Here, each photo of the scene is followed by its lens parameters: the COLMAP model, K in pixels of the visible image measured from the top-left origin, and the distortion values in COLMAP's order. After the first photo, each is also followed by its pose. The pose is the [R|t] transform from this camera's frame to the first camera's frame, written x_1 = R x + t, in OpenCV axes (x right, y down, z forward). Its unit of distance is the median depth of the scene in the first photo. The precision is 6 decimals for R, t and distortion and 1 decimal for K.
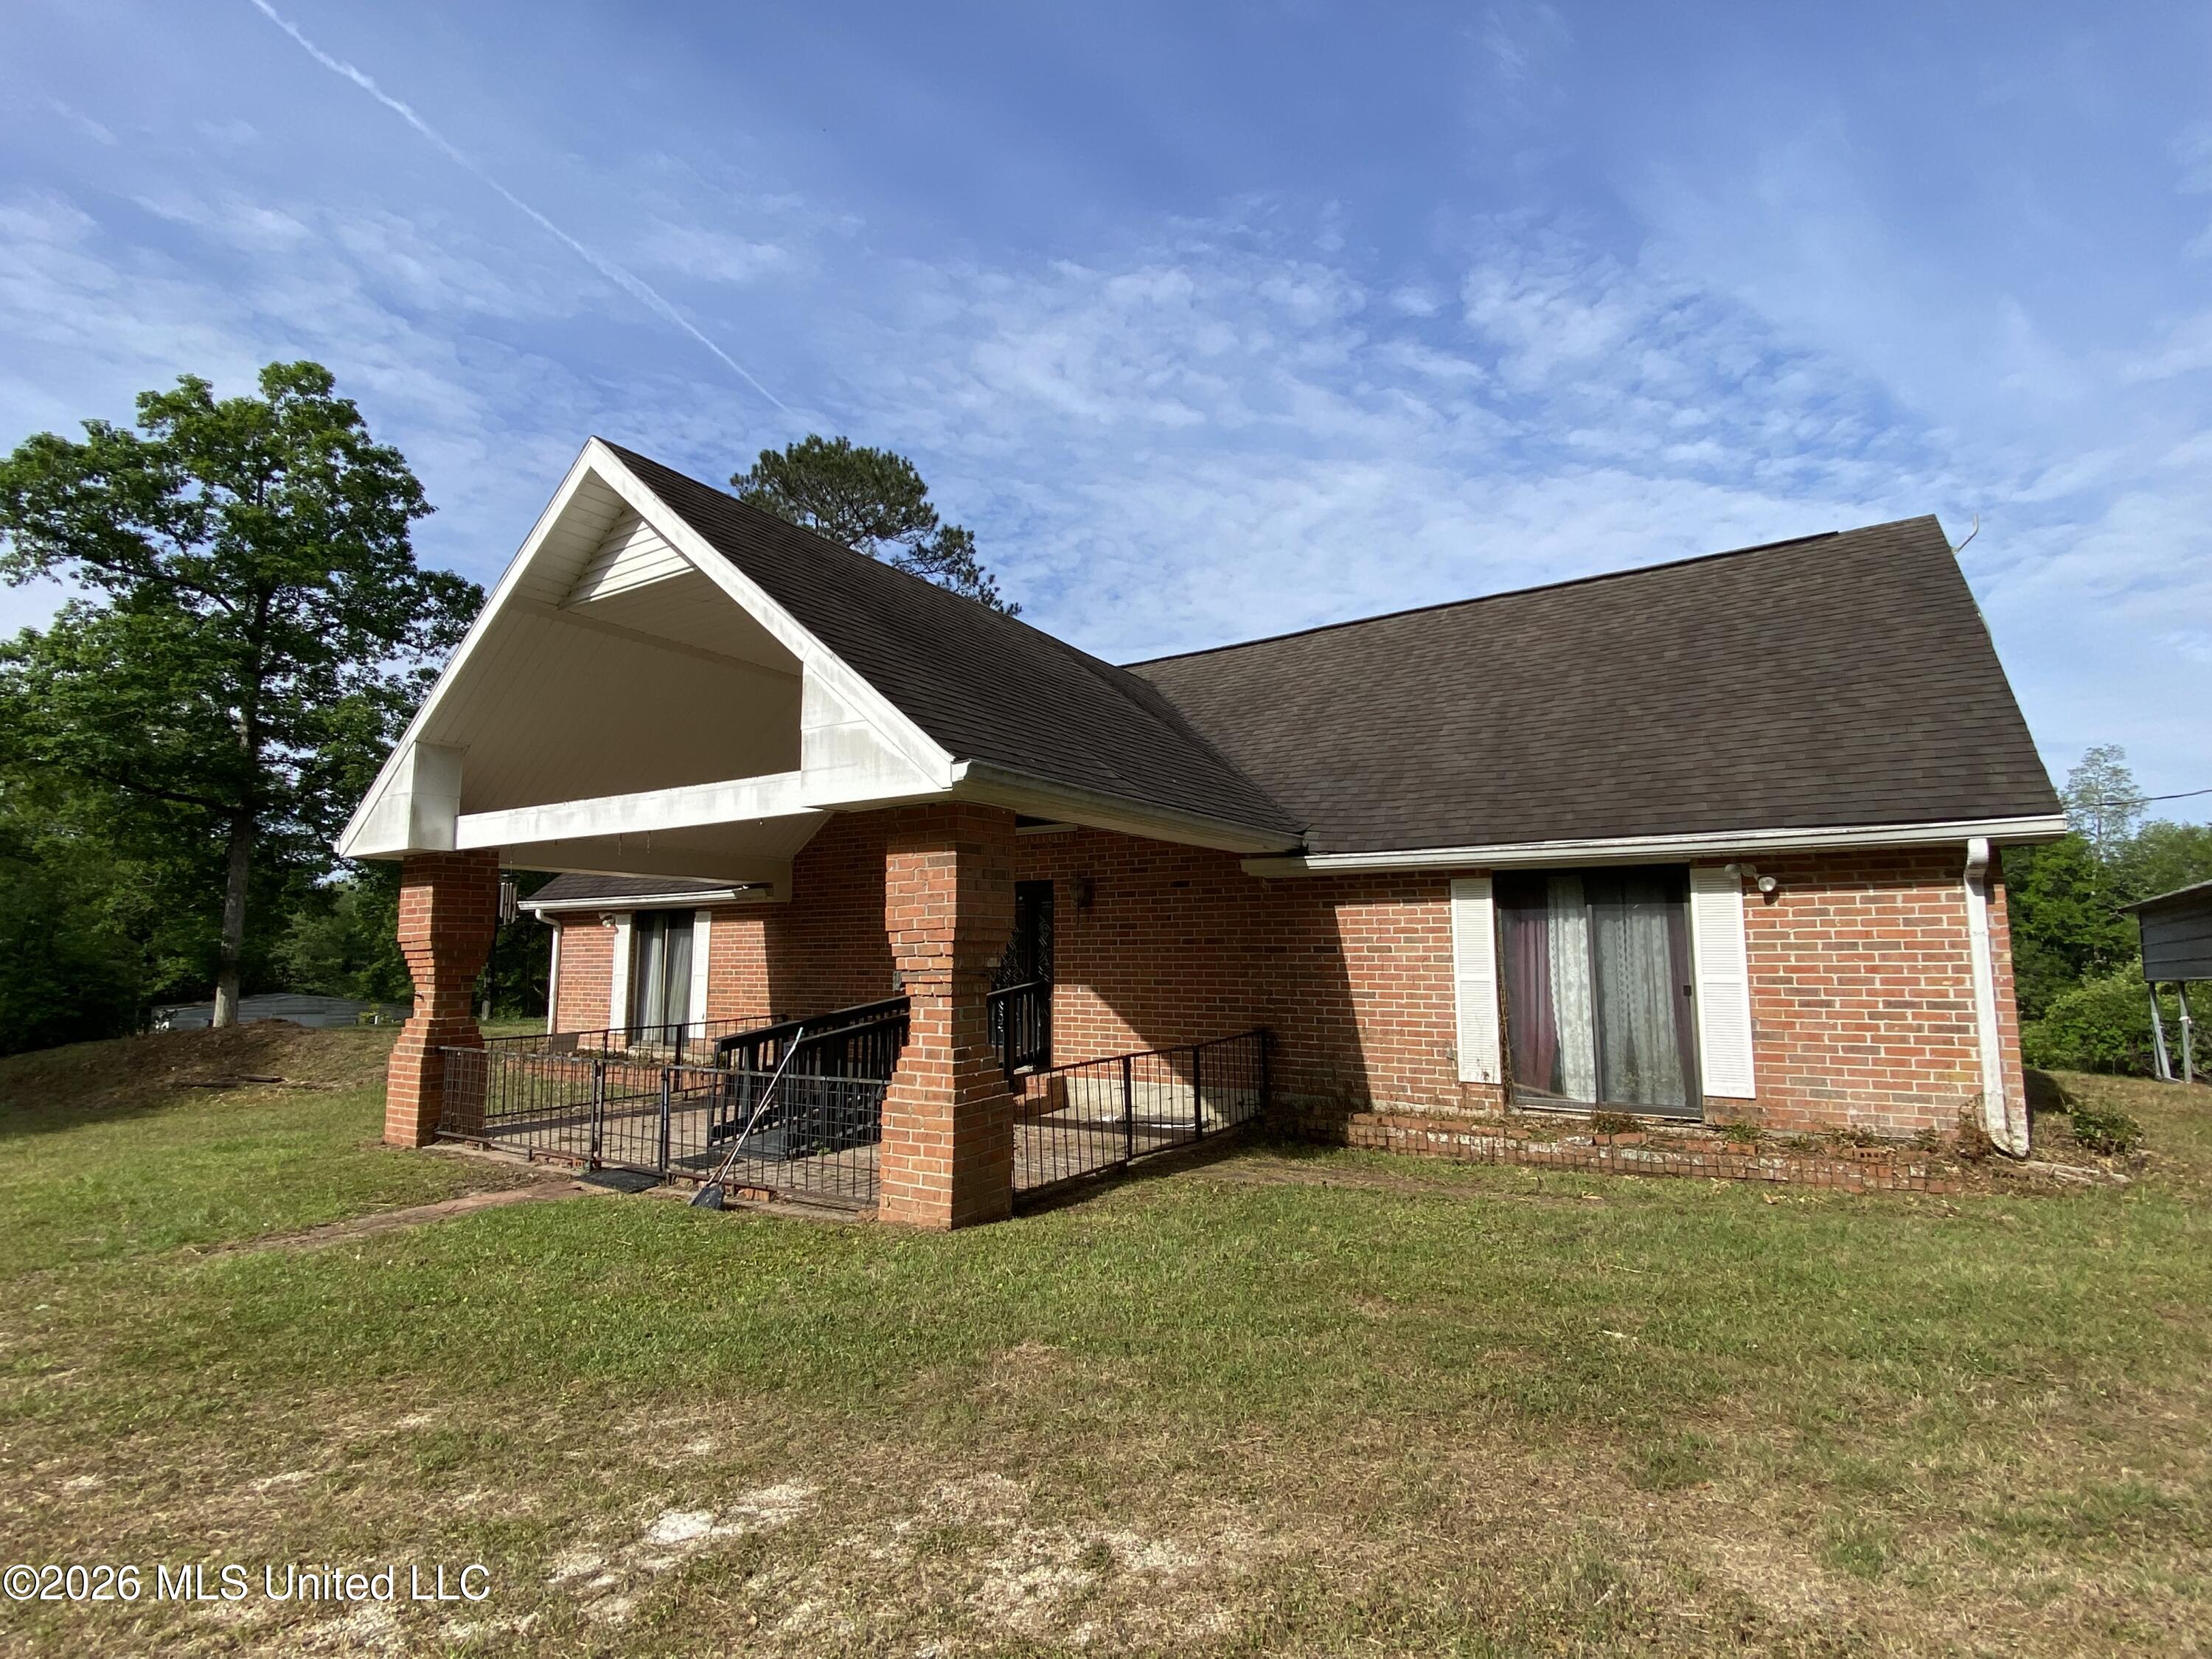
lens RADIAL K [[1079.9, 0, 1106.0], [0, 1079.9, 829.5], [0, 0, 1]] dist [-0.020526, -0.000532]
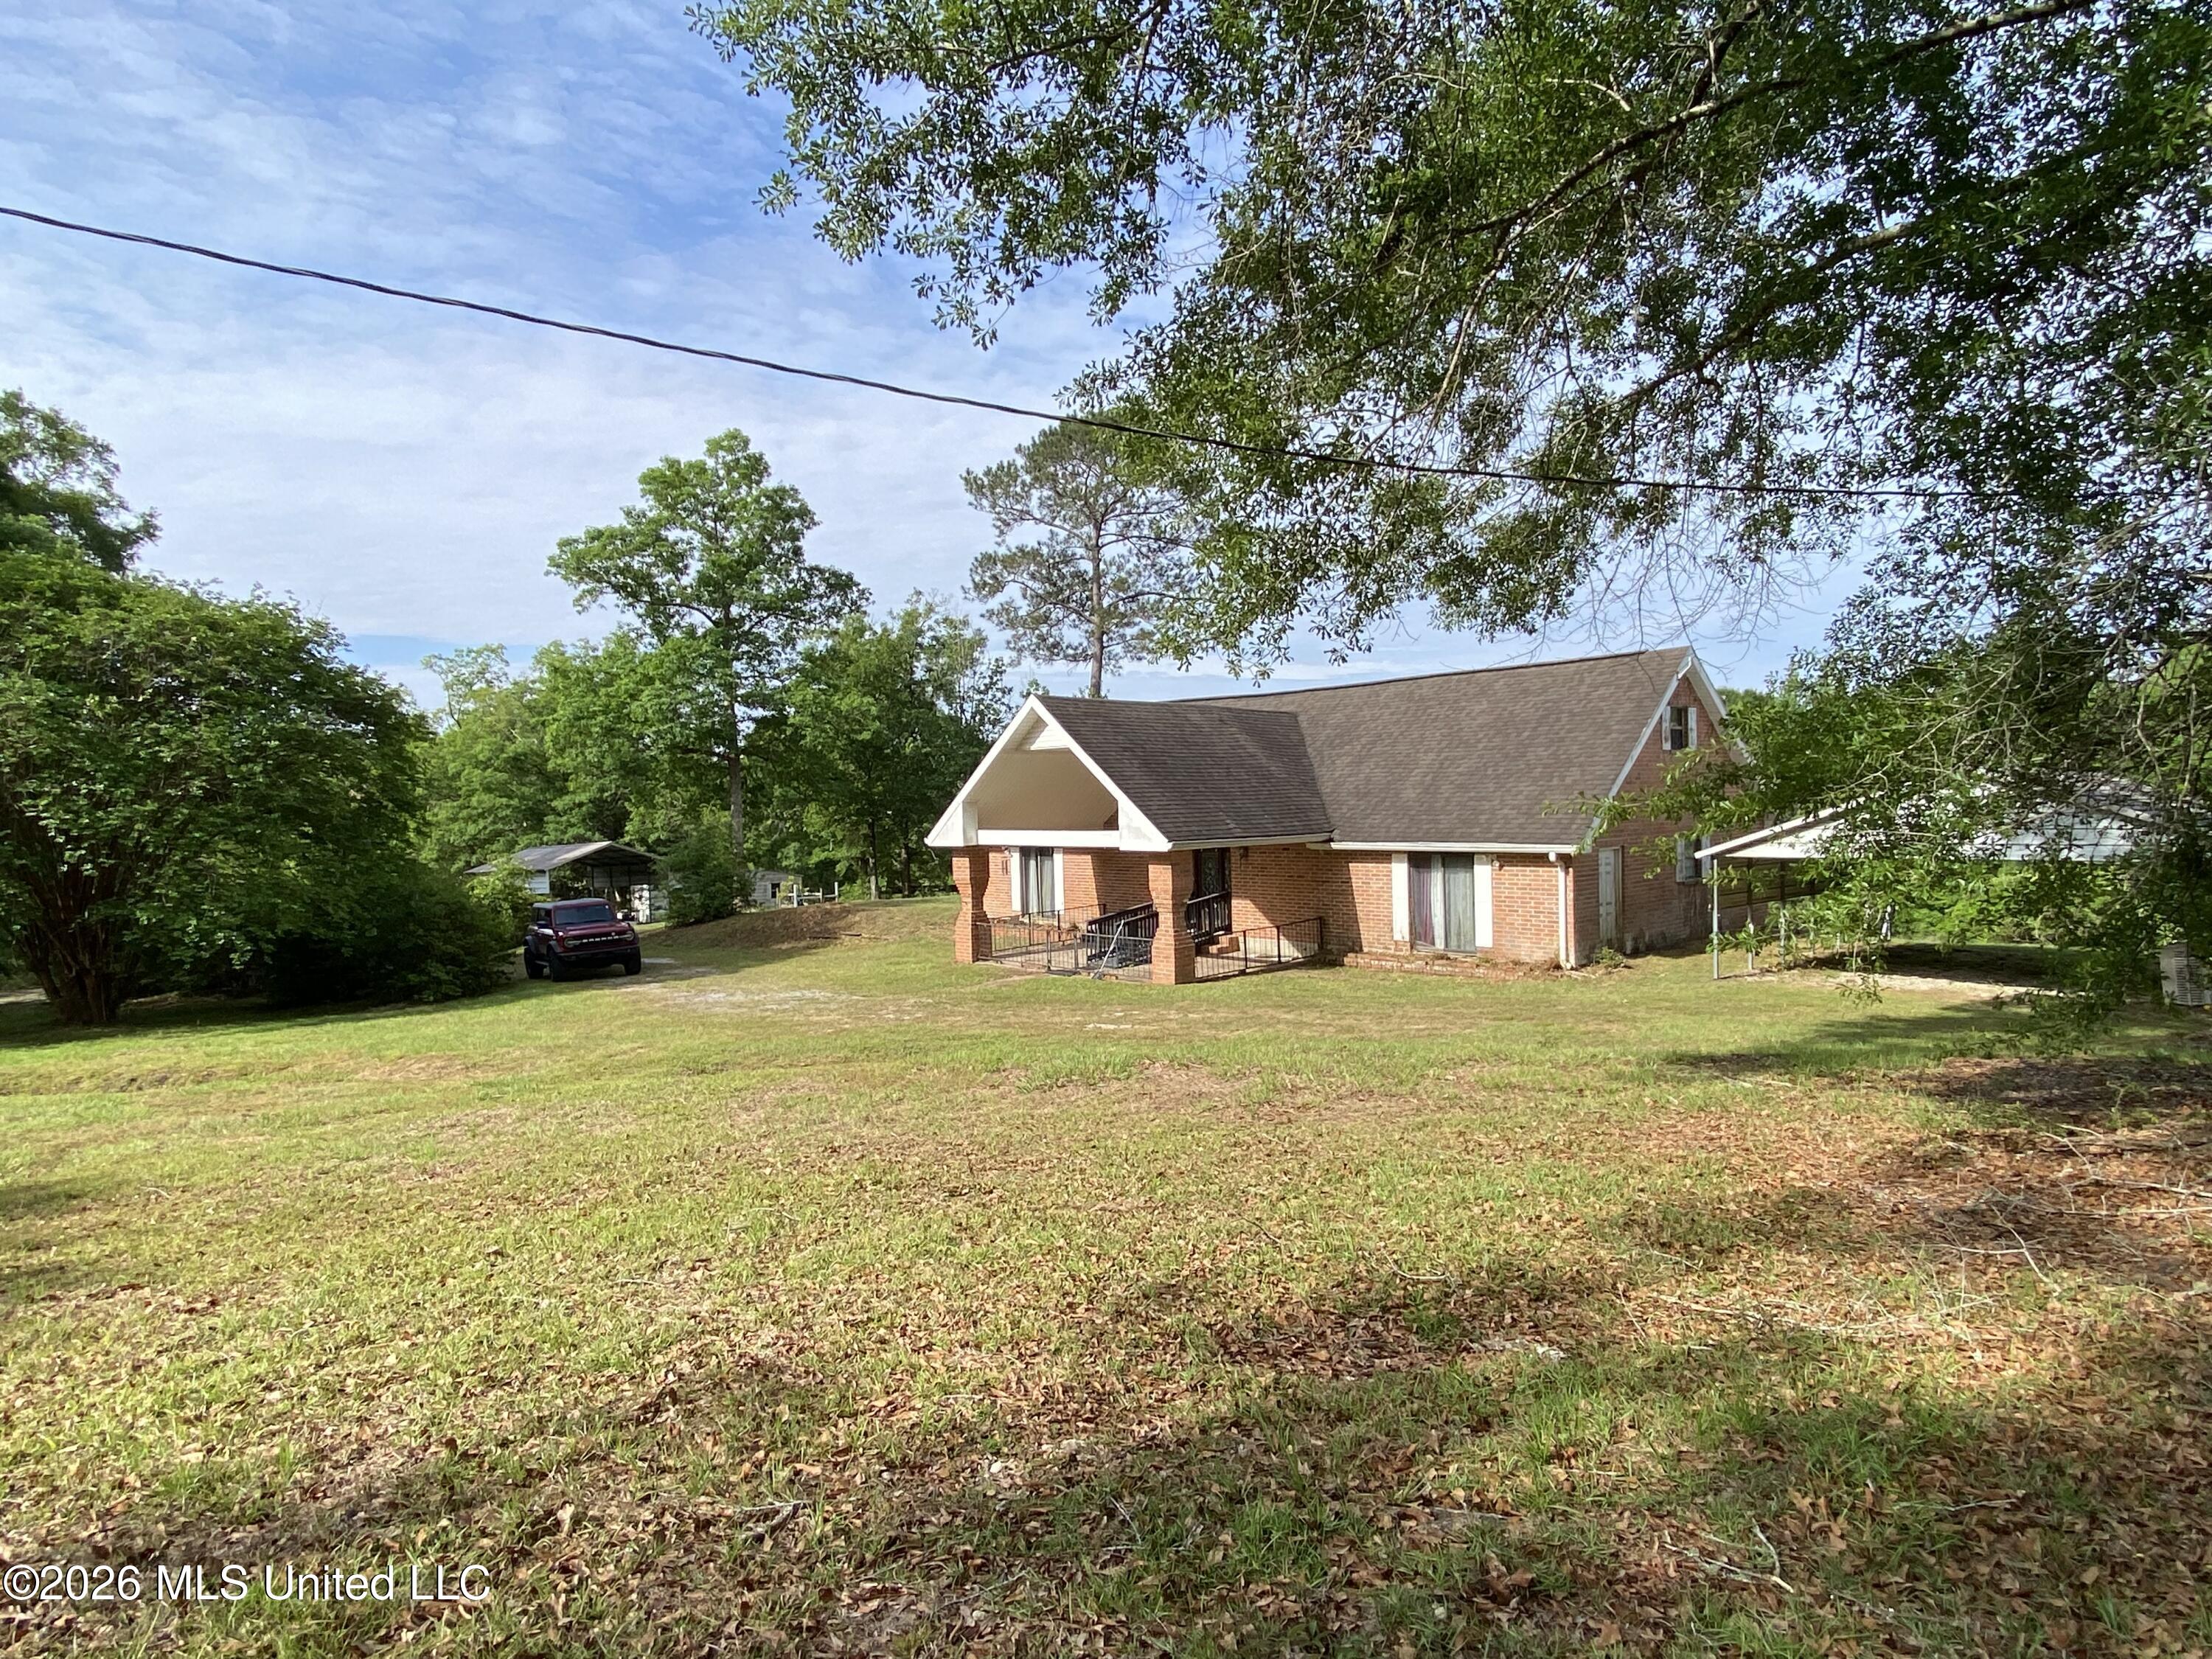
lens RADIAL K [[1229.0, 0, 1106.0], [0, 1229.0, 829.5], [0, 0, 1]] dist [-0.082143, -0.000010]
pose [[0.967448, -0.017626, -0.252454, 0.418567], [0.054094, 0.988918, 0.138254, -0.425586], [0.247220, -0.147410, 0.957681, -1.748255]]
